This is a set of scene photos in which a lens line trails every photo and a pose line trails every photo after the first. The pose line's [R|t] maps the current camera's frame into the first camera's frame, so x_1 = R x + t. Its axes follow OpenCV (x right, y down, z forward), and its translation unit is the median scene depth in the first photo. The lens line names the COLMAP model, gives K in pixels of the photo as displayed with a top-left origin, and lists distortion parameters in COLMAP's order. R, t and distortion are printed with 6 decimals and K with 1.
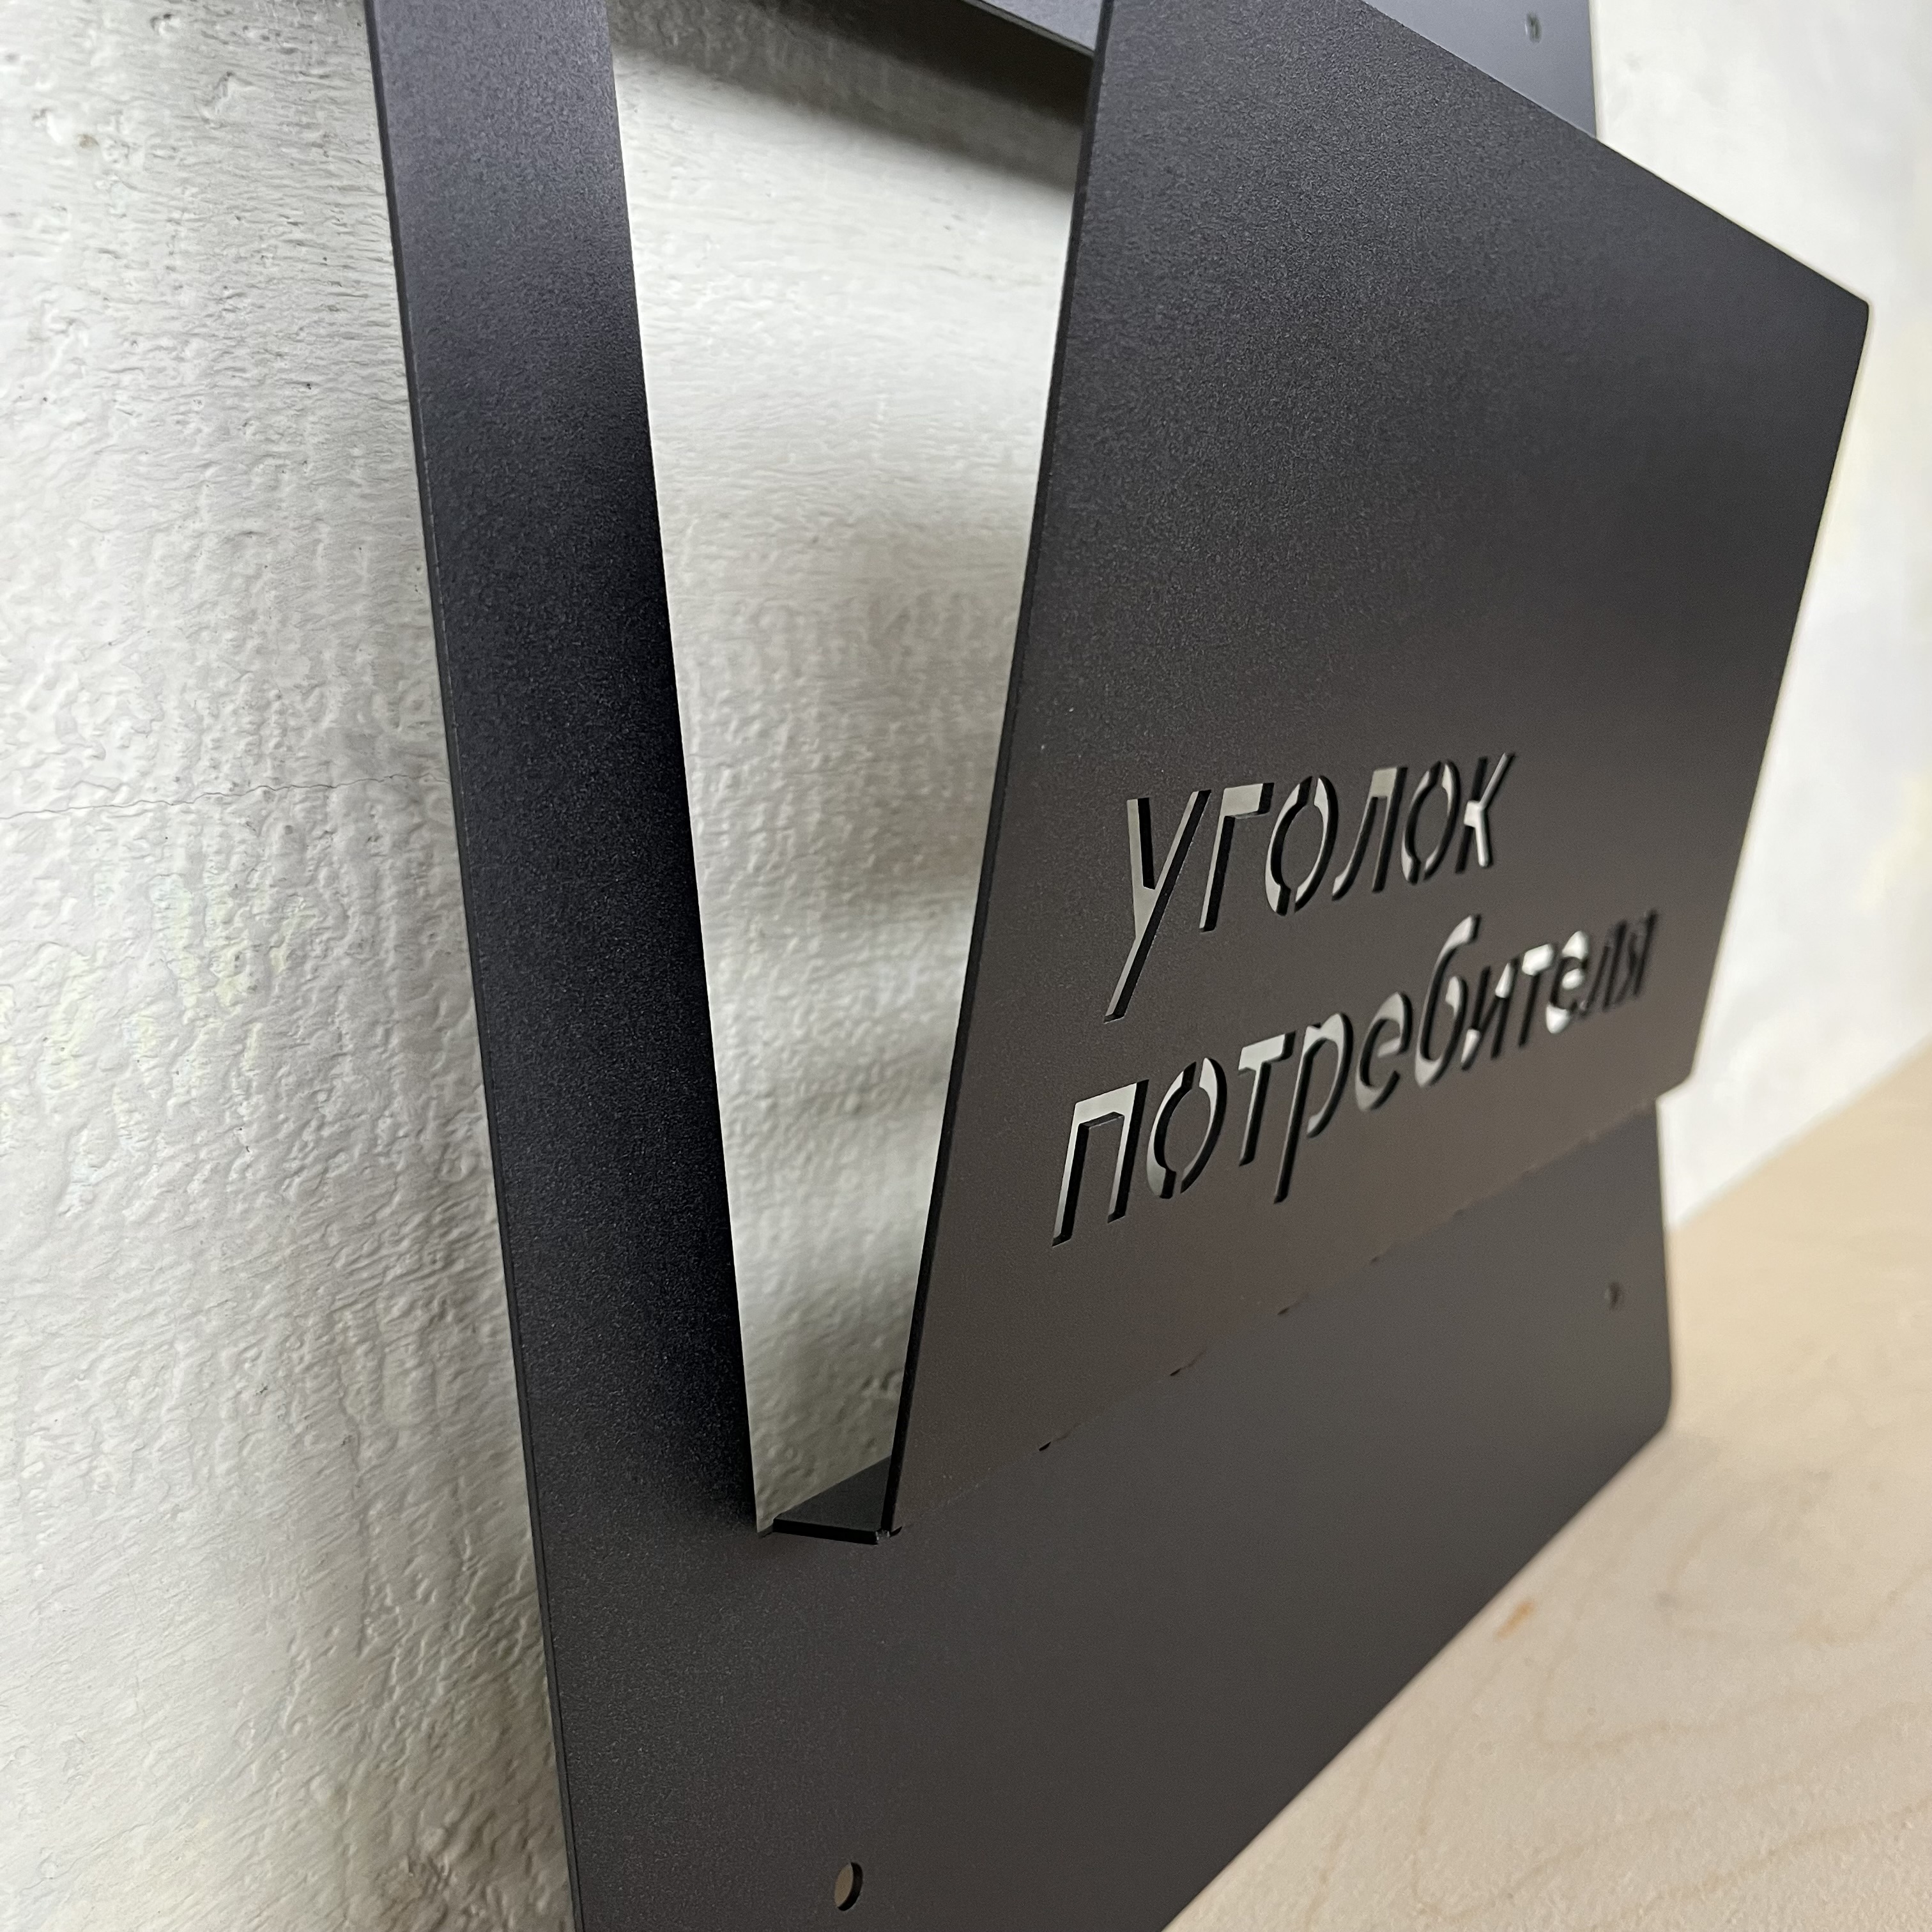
lens RADIAL K [[1984.3, 0, 969.0], [0, 1984.3, 962.6], [0, 0, 1]] dist [0.003329, -0.017245]
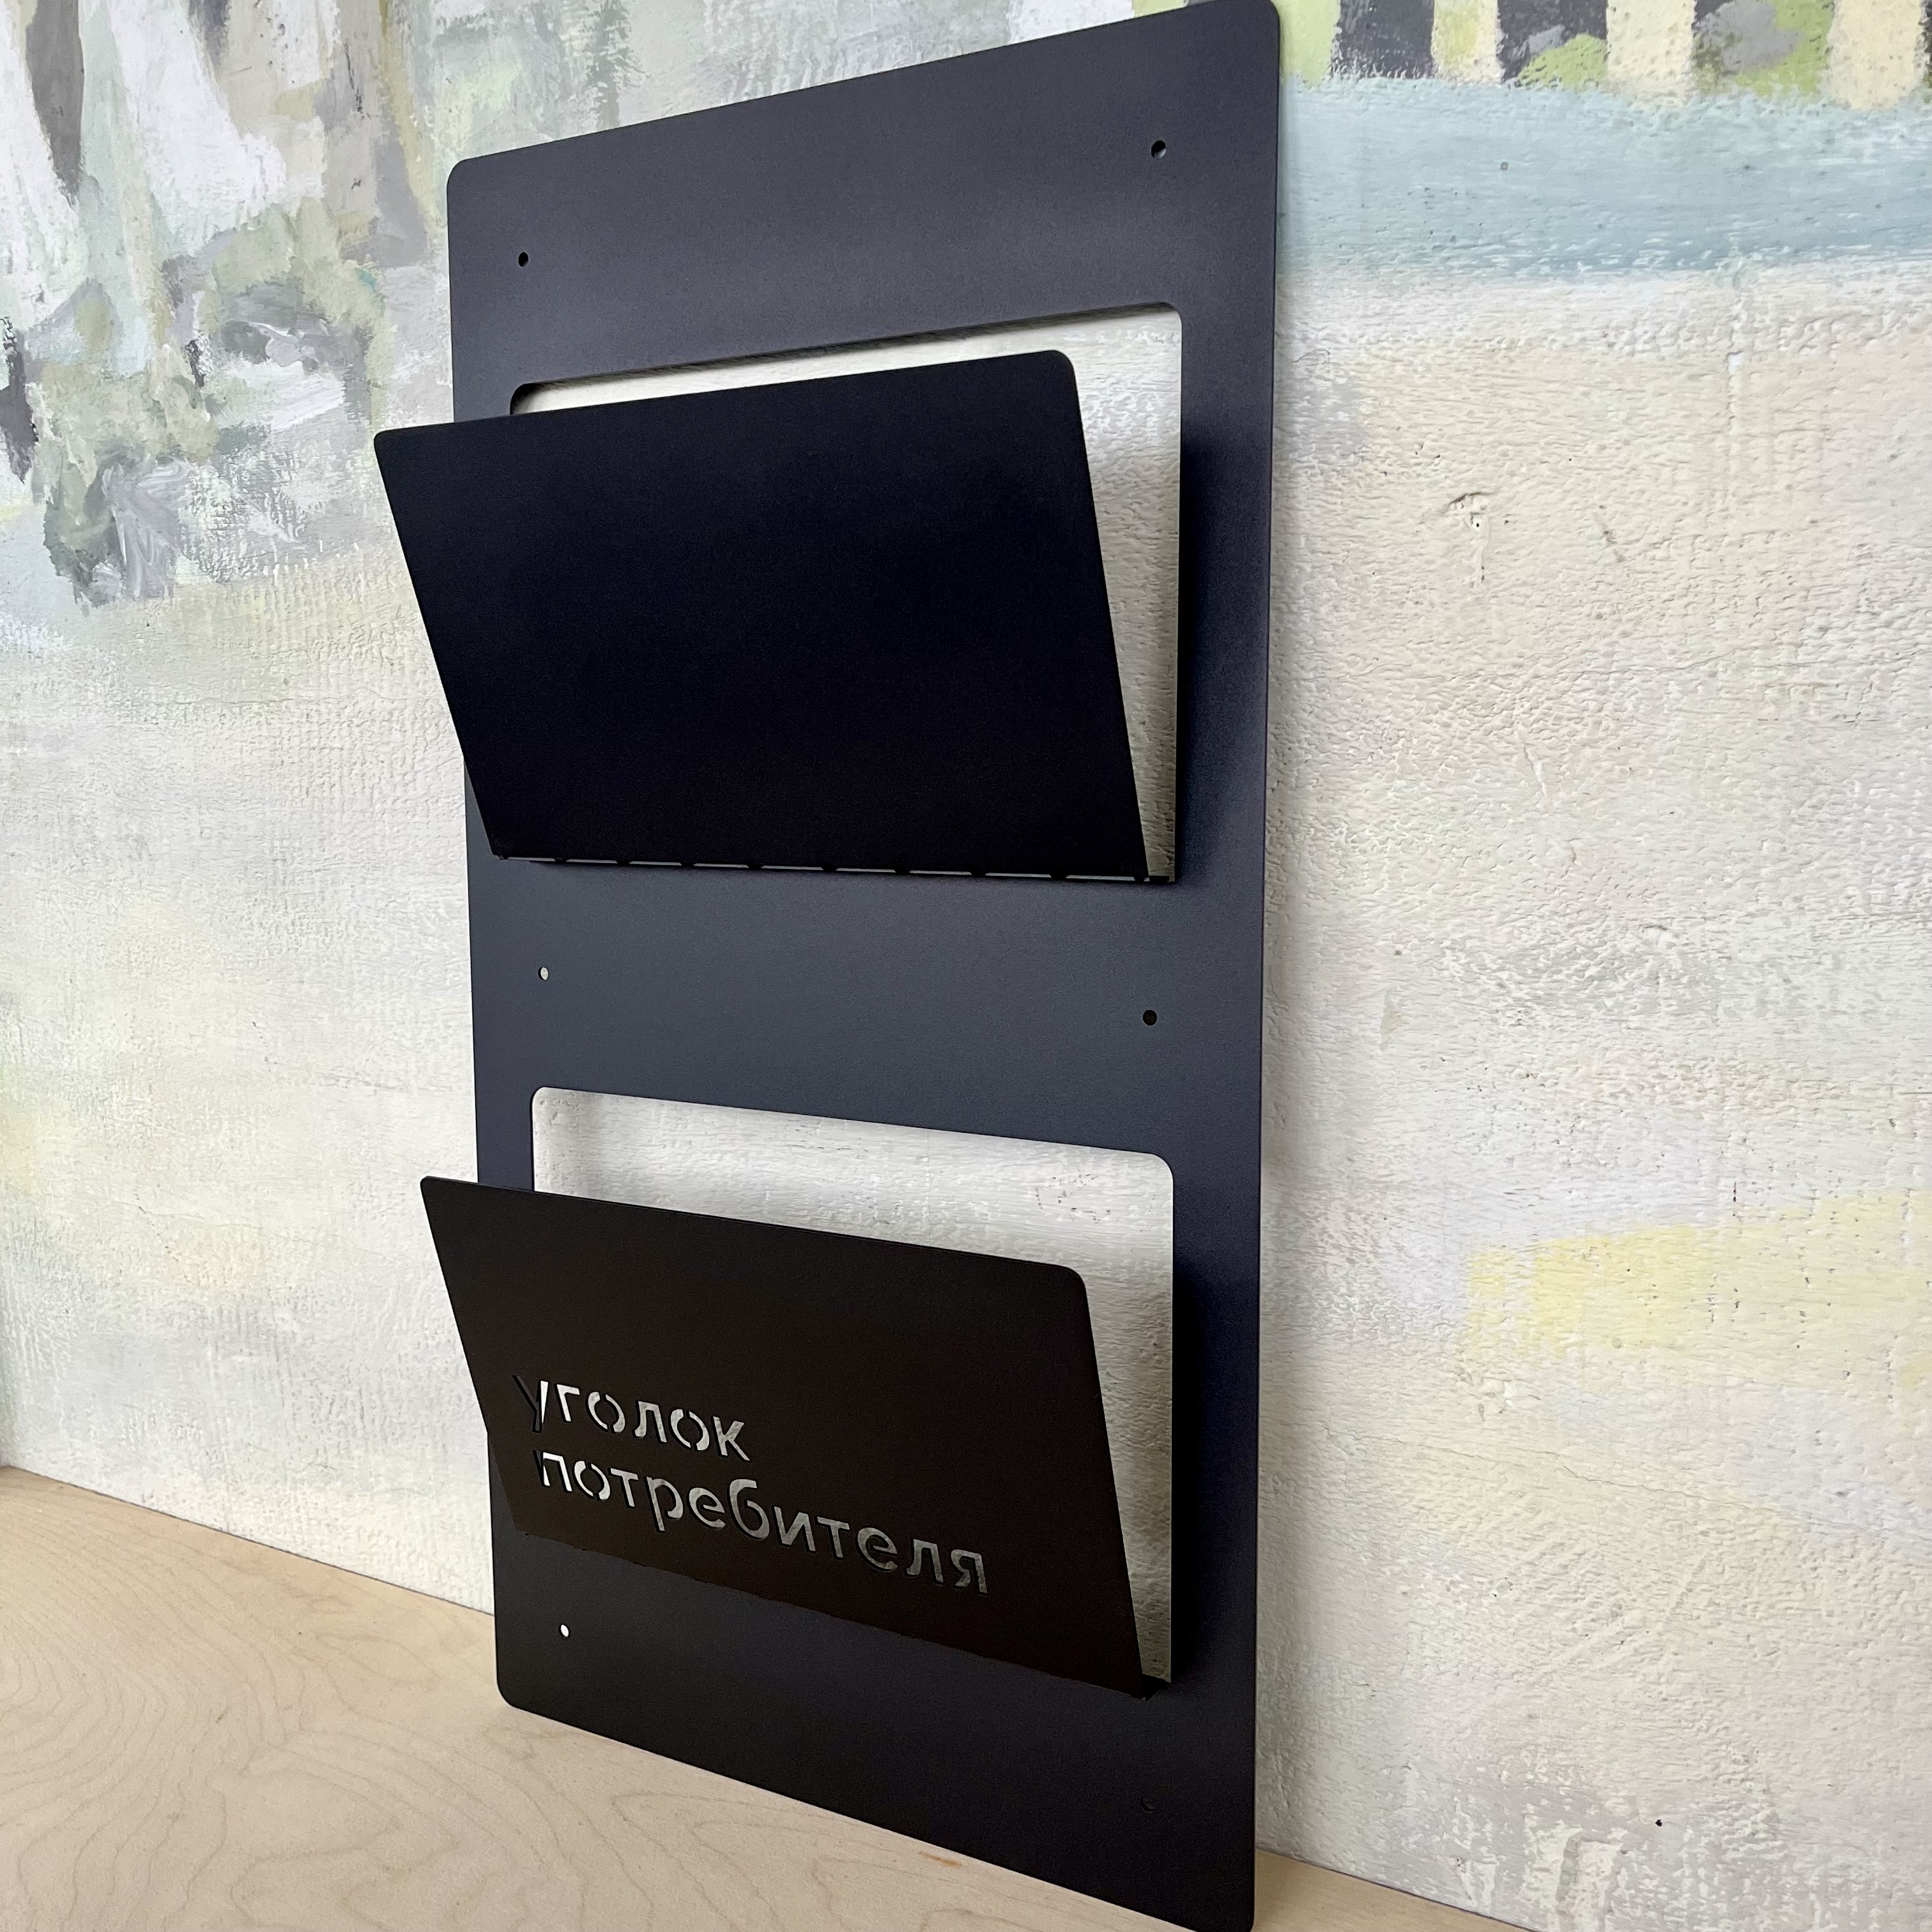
lens RADIAL K [[1937.8, 0, 998.5], [0, 1937.8, 974.9], [0, 0, 1]] dist [0.026156, 0.000771]
pose [[0.121699, 0.212740, -0.969500, 3.095749], [-0.092910, 0.974914, 0.202265, -1.424501], [0.988209, 0.065461, 0.138412, 1.188231]]
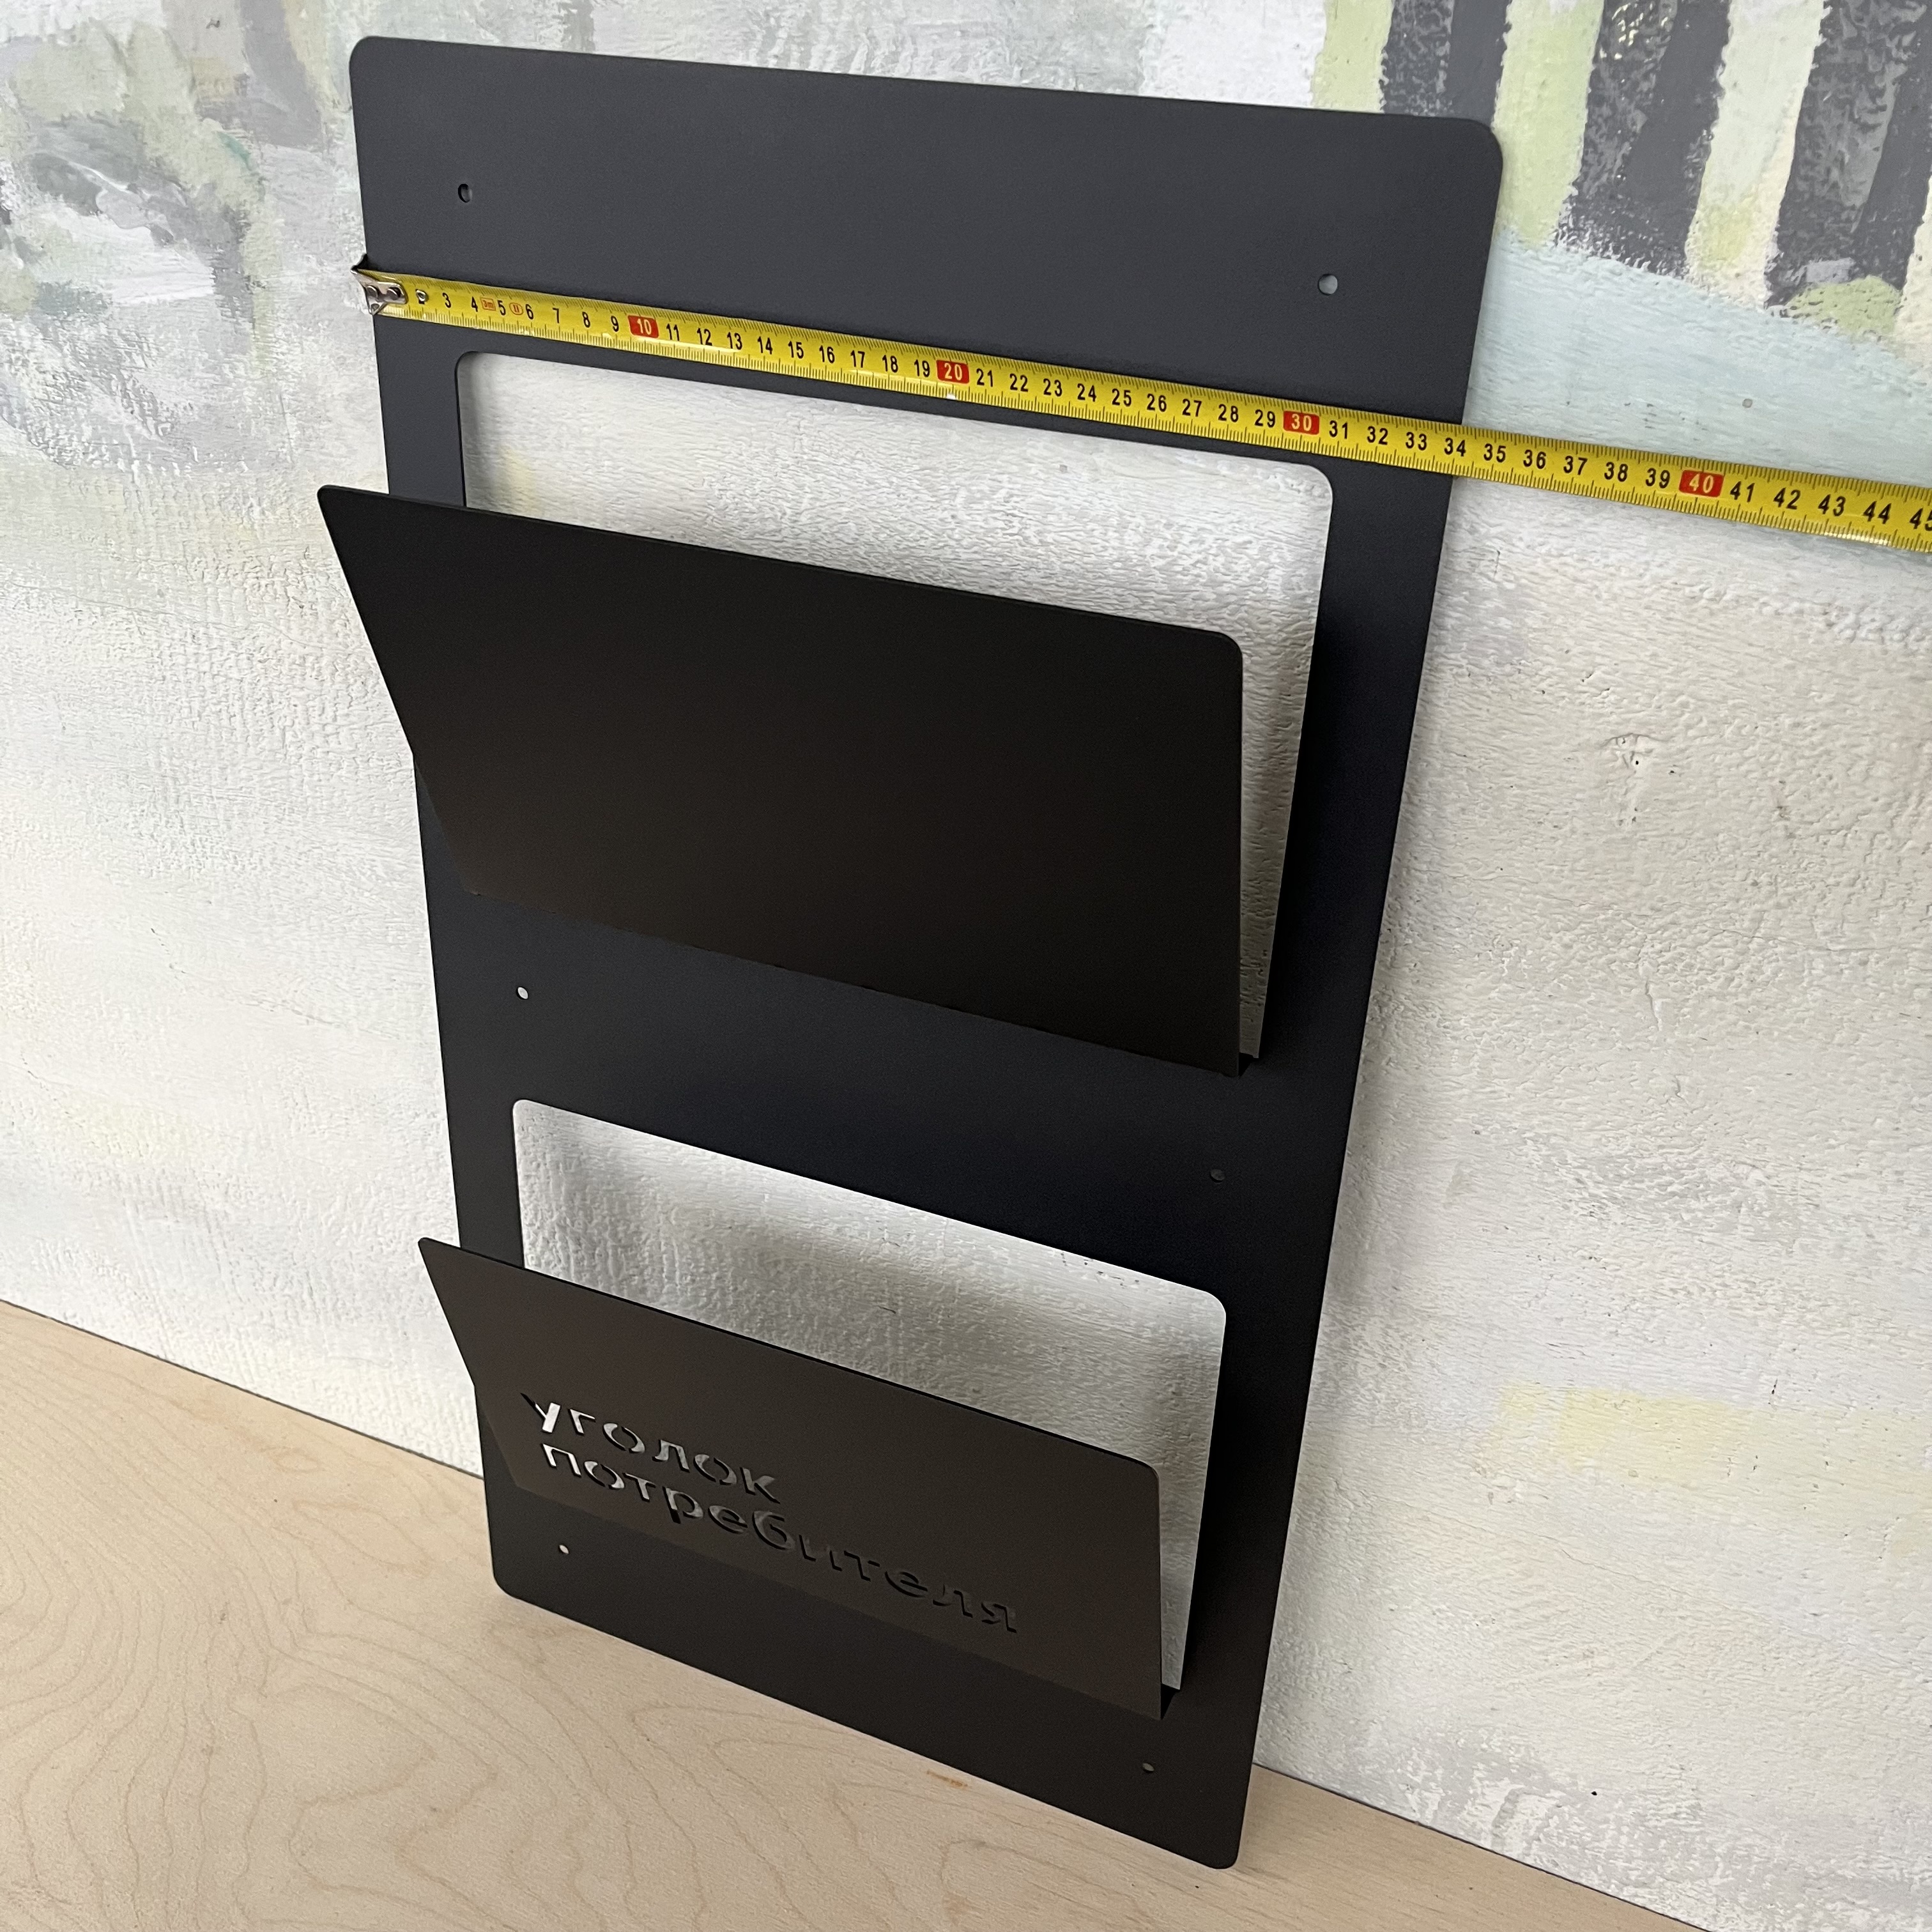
lens RADIAL K [[1941.1, 0, 991.3], [0, 1941.1, 969.3], [0, 0, 1]] dist [0.013438, 0.025142]
pose [[0.235360, 0.544102, -0.805331, 2.415430], [-0.151800, 0.839019, 0.522498, -2.414380], [0.959980, -0.000726, 0.280066, 0.738249]]
